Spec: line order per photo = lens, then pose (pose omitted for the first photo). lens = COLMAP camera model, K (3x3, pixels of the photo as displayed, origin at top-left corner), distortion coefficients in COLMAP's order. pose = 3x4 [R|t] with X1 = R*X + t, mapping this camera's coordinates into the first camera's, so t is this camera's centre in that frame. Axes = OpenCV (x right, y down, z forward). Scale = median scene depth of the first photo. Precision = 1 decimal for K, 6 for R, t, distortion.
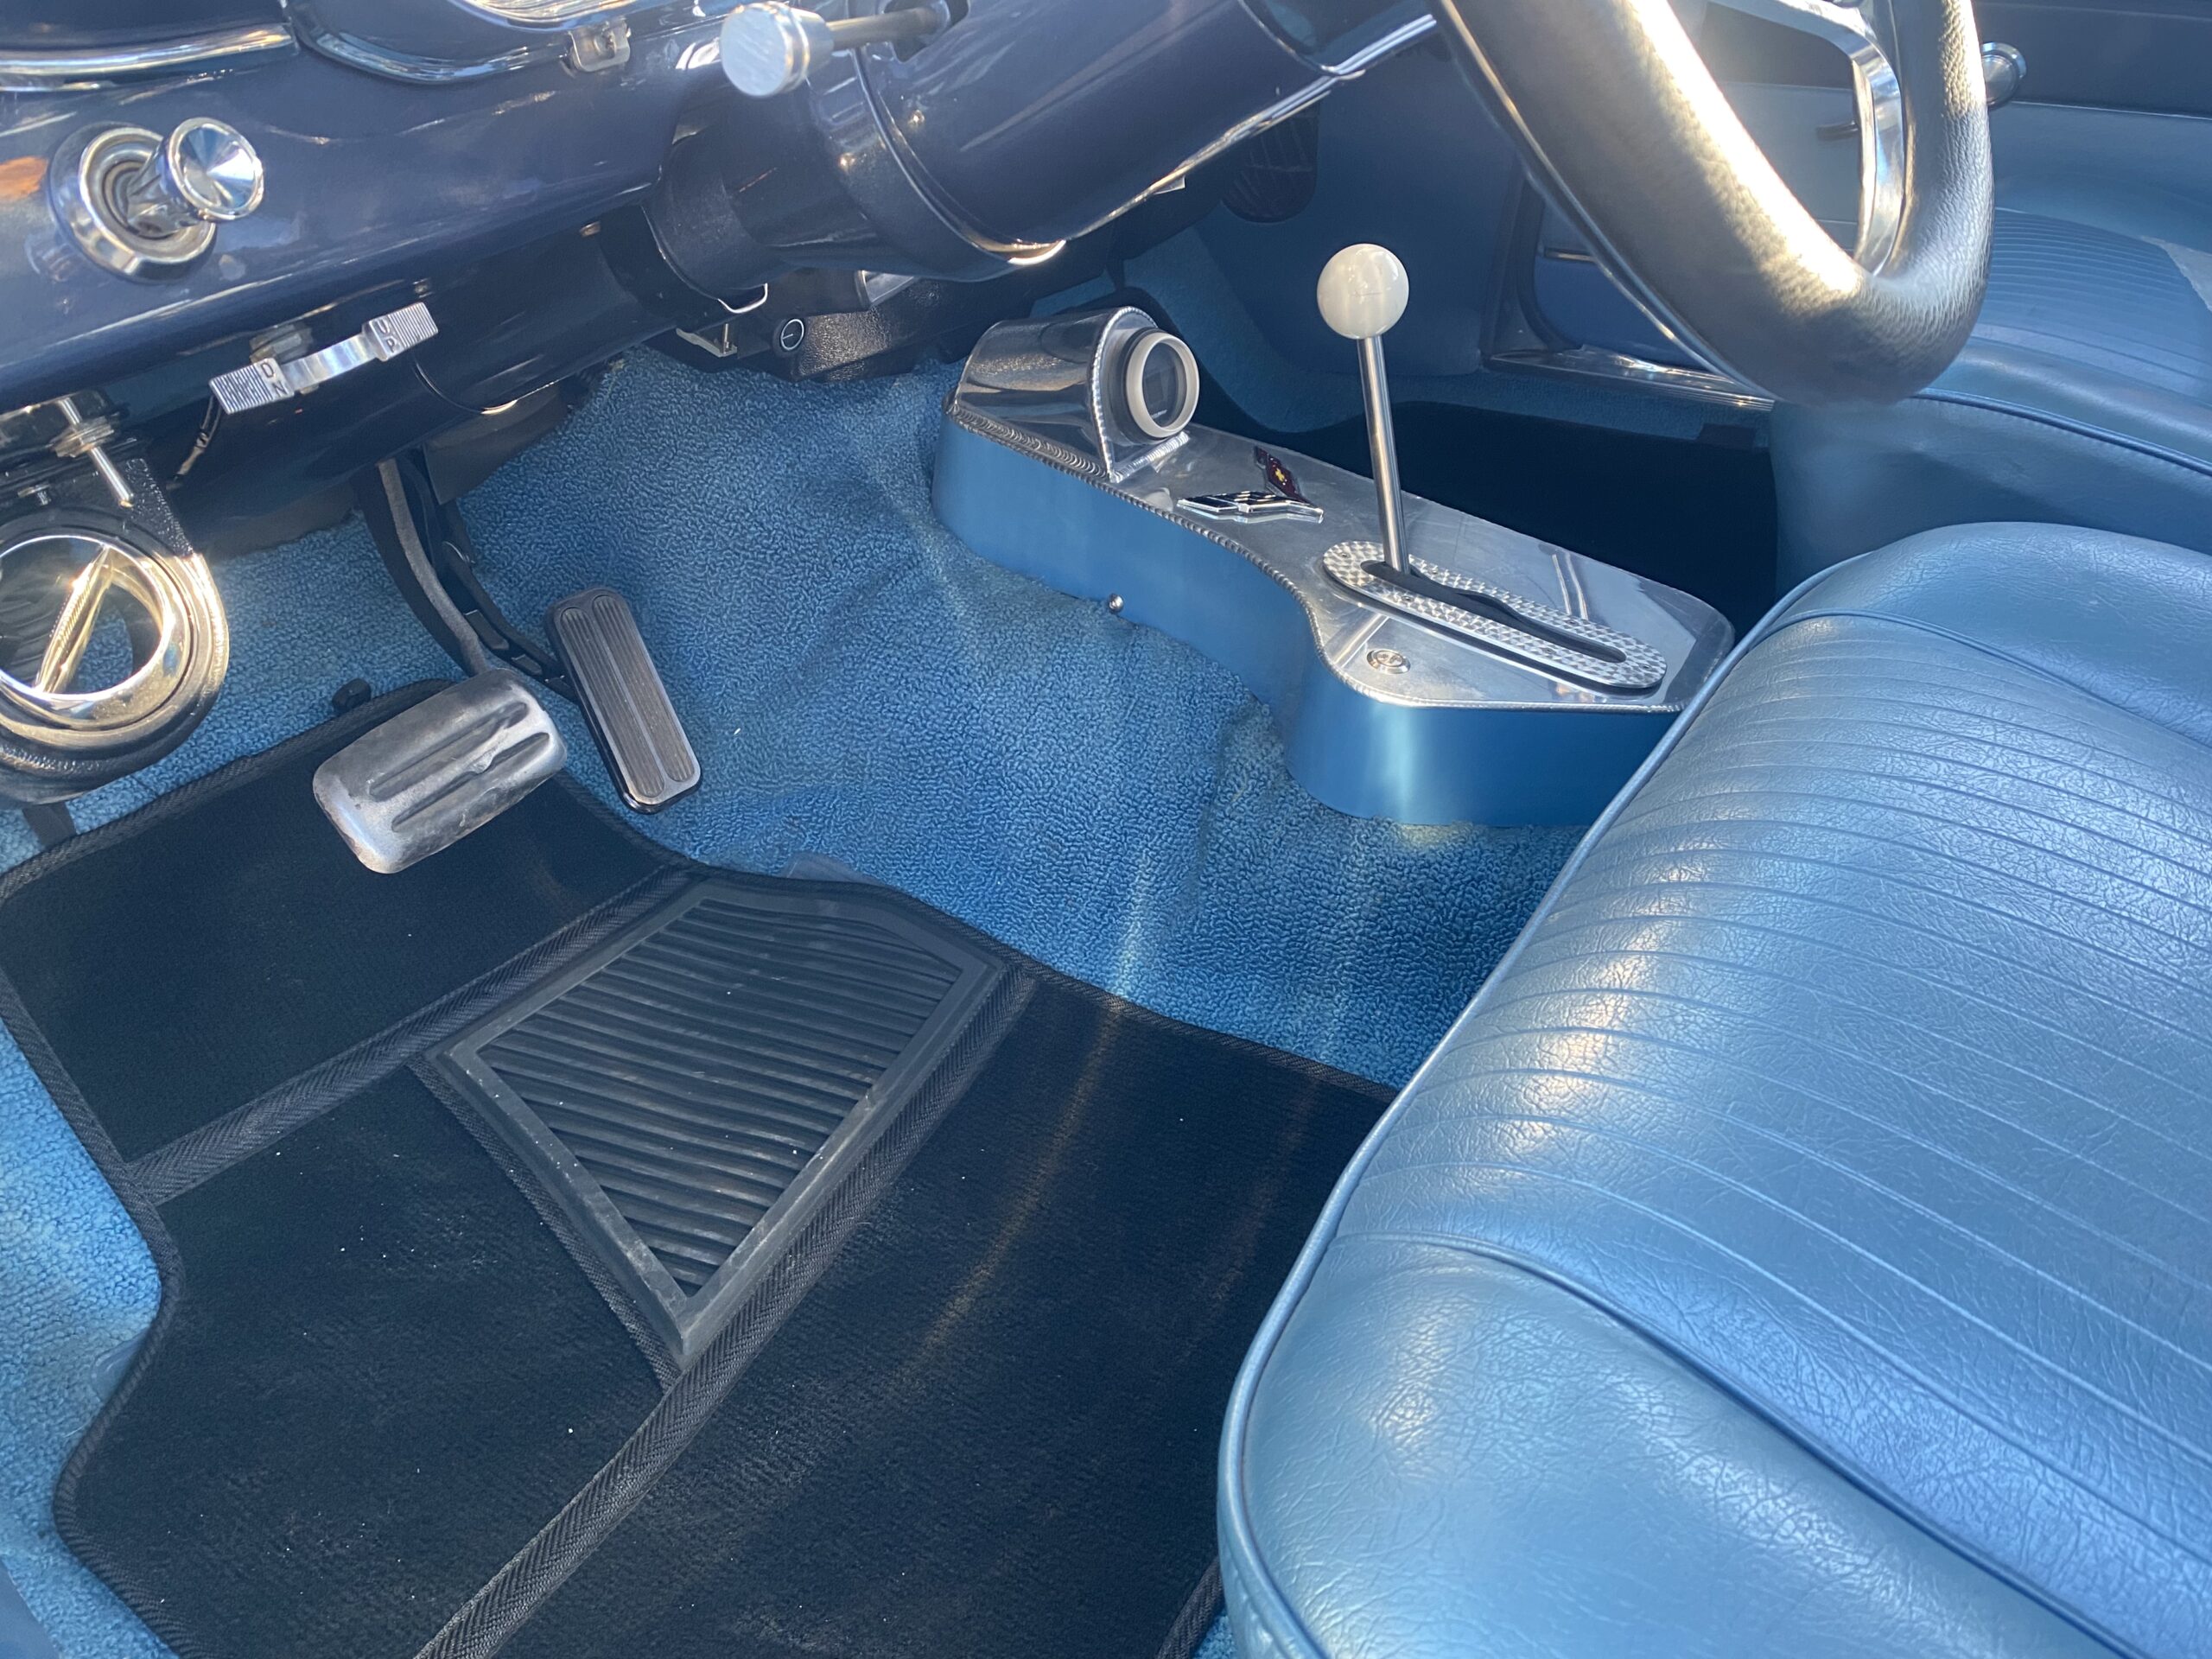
lens RADIAL K [[1684.9, 0, 1102.4], [0, 1684.9, 829.7], [0, 0, 1]] dist [0.024986, -0.021326]
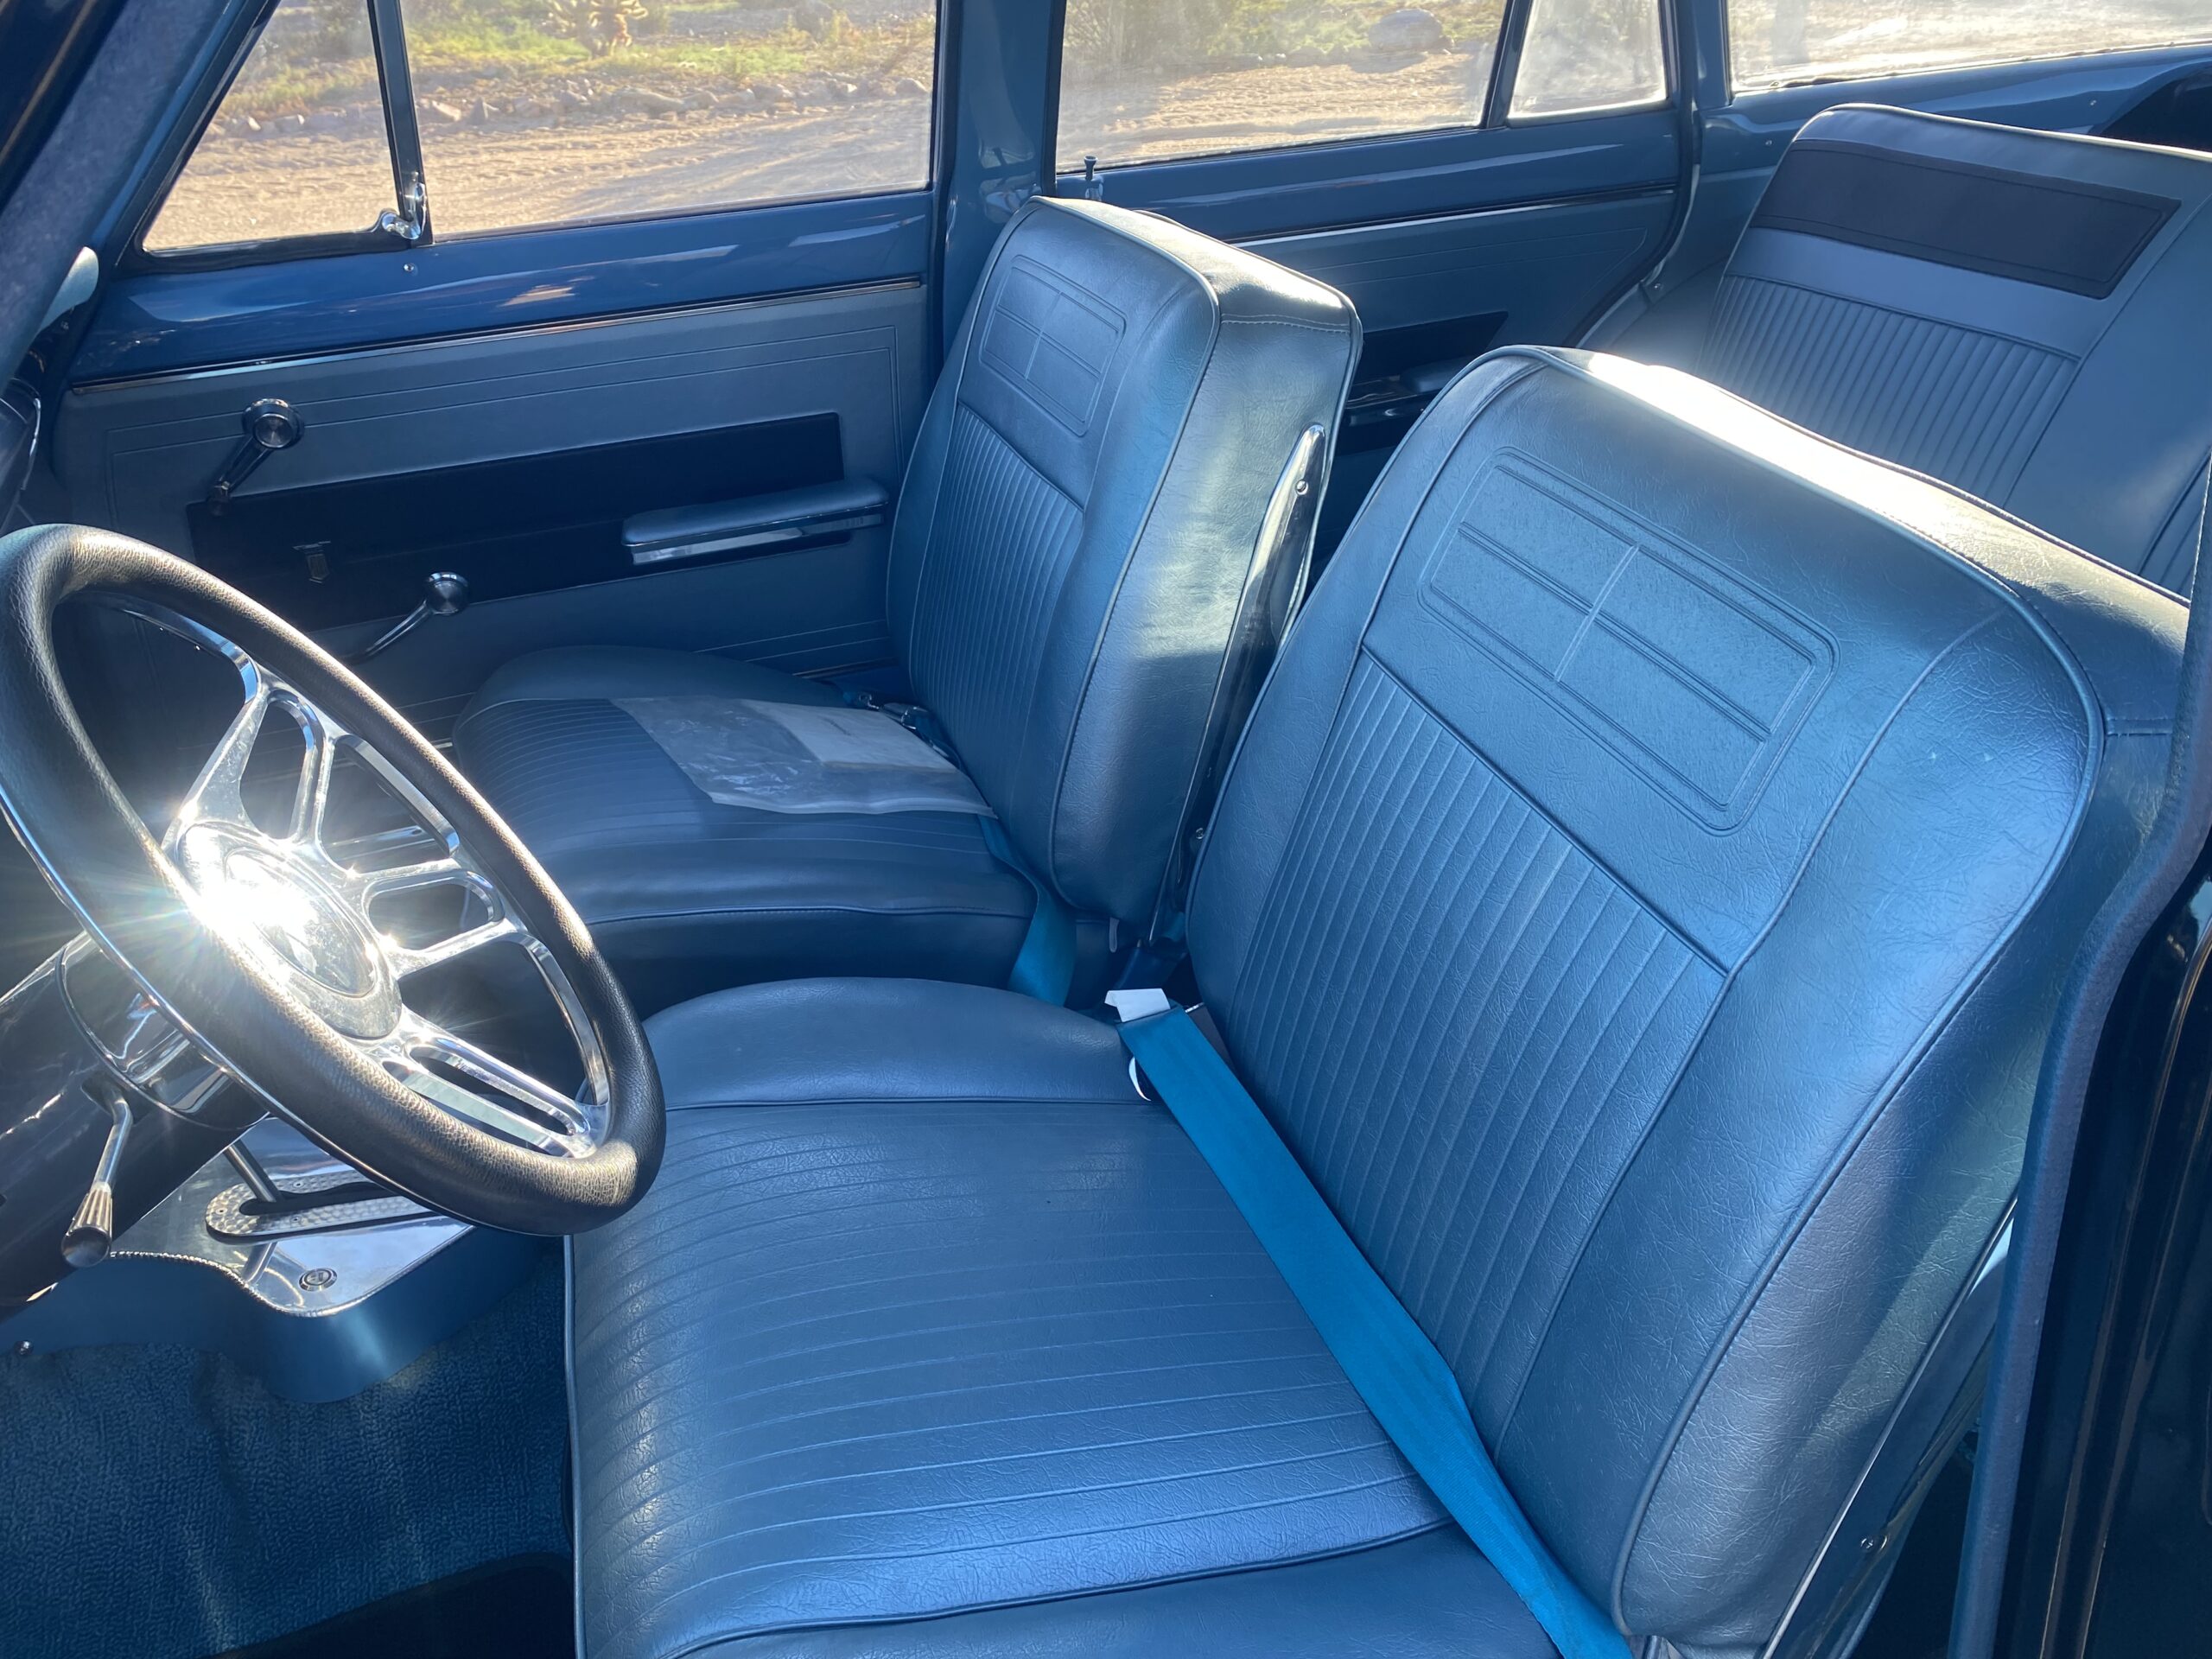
lens RADIAL K [[1684.9, 0, 1109.9], [0, 1684.9, 812.6], [0, 0, 1]] dist [0.024986, -0.021326]
pose [[0.635928, -0.386625, 0.667920, -0.183256], [0.459797, 0.884898, 0.074449, -0.248483], [-0.619825, 0.259763, 0.740500, -0.454393]]
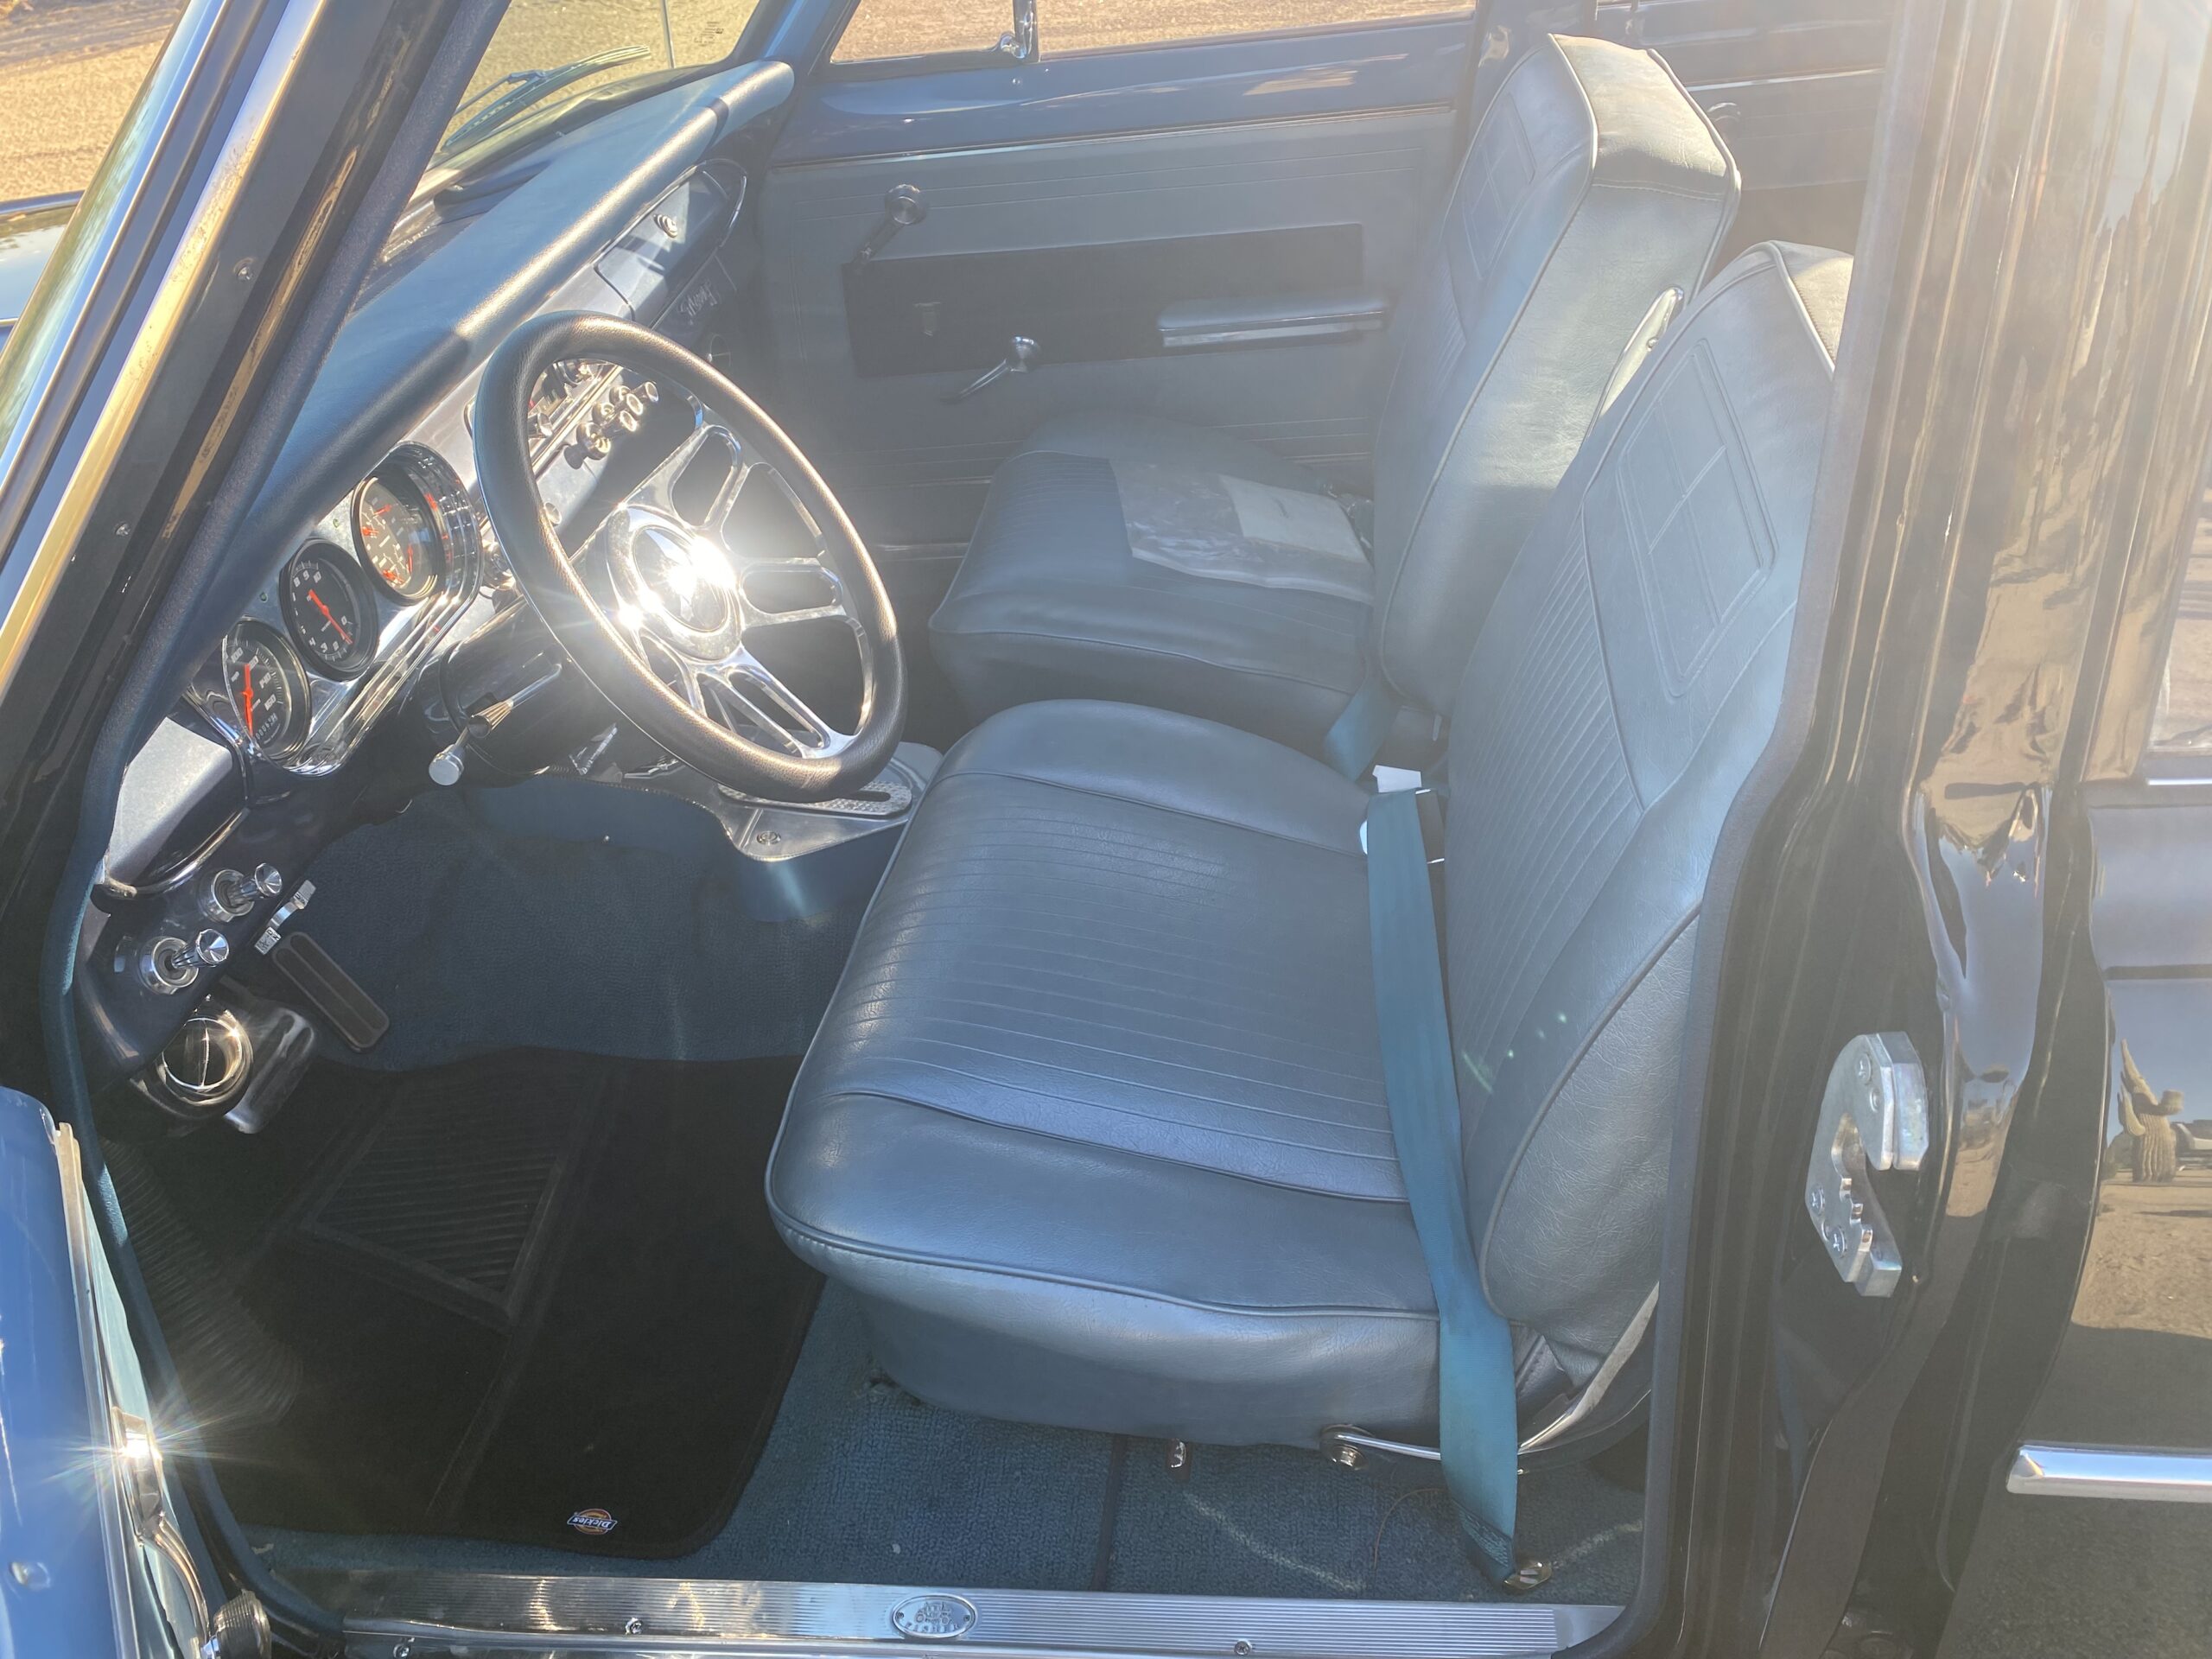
lens RADIAL K [[1684.9, 0, 1093.0], [0, 1684.9, 805.7], [0, 0, 1]] dist [0.024986, -0.021326]
pose [[0.912545, -0.295416, 0.282825, -0.018829], [0.300678, 0.953380, 0.025675, -0.080394], [-0.277224, 0.061610, 0.958828, -0.942287]]
